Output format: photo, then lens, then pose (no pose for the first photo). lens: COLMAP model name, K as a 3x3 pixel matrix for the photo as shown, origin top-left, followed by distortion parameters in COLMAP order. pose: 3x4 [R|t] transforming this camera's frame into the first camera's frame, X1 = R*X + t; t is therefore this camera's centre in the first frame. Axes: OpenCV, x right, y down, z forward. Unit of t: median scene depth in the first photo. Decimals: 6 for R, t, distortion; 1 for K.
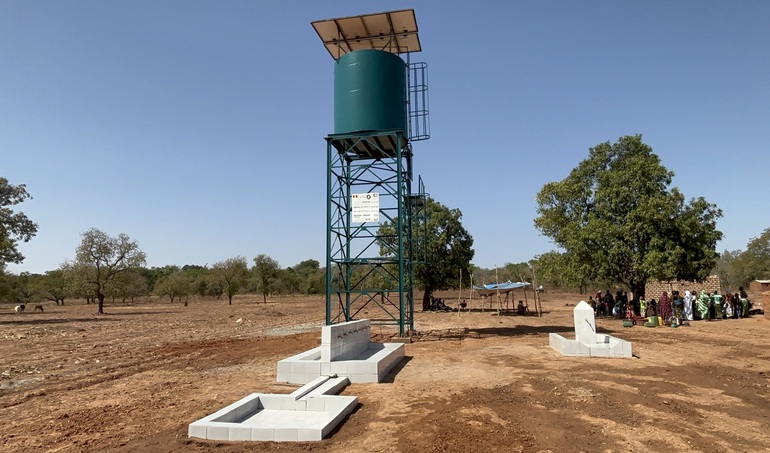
lens RADIAL K [[465.4, 0, 378.4], [0, 465.4, 224.0], [0, 0, 1]] dist [0.016321, -0.007400]
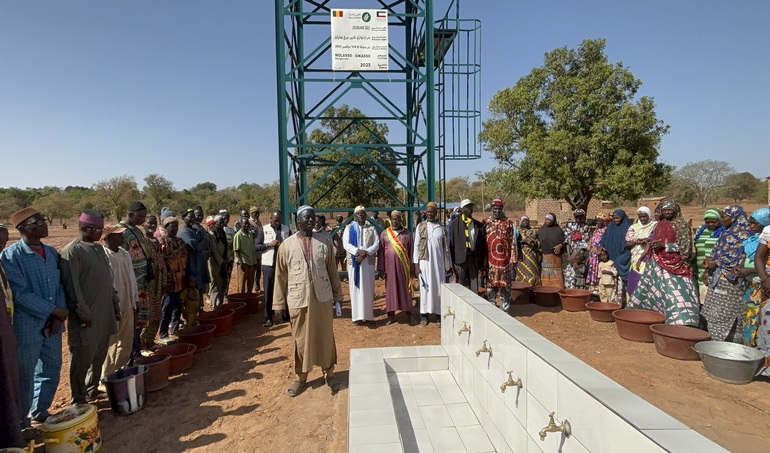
lens RADIAL K [[403.2, 0, 385.7], [0, 403.2, 225.0], [0, 0, 1]] dist [0.000338, -0.000549]
pose [[0.963202, -0.014600, 0.268383, -0.067829], [-0.032793, 0.984680, 0.171258, 0.047952], [-0.266771, -0.173757, 0.947967, 0.318907]]
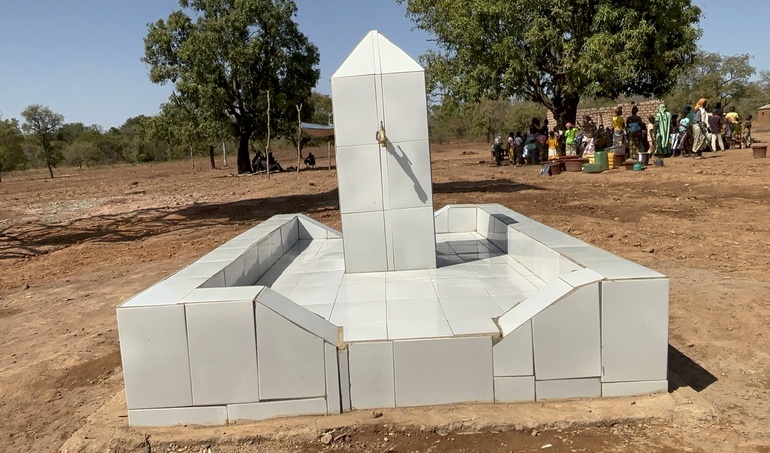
lens RADIAL K [[577.4, 0, 382.1], [0, 577.4, 229.7], [0, 0, 1]] dist [0.007580, 0.001480]
pose [[0.974360, -0.078785, 0.210749, 0.175632], [0.018183, 0.961198, 0.275261, 0.079904], [-0.224258, -0.264371, 0.937985, 0.349574]]
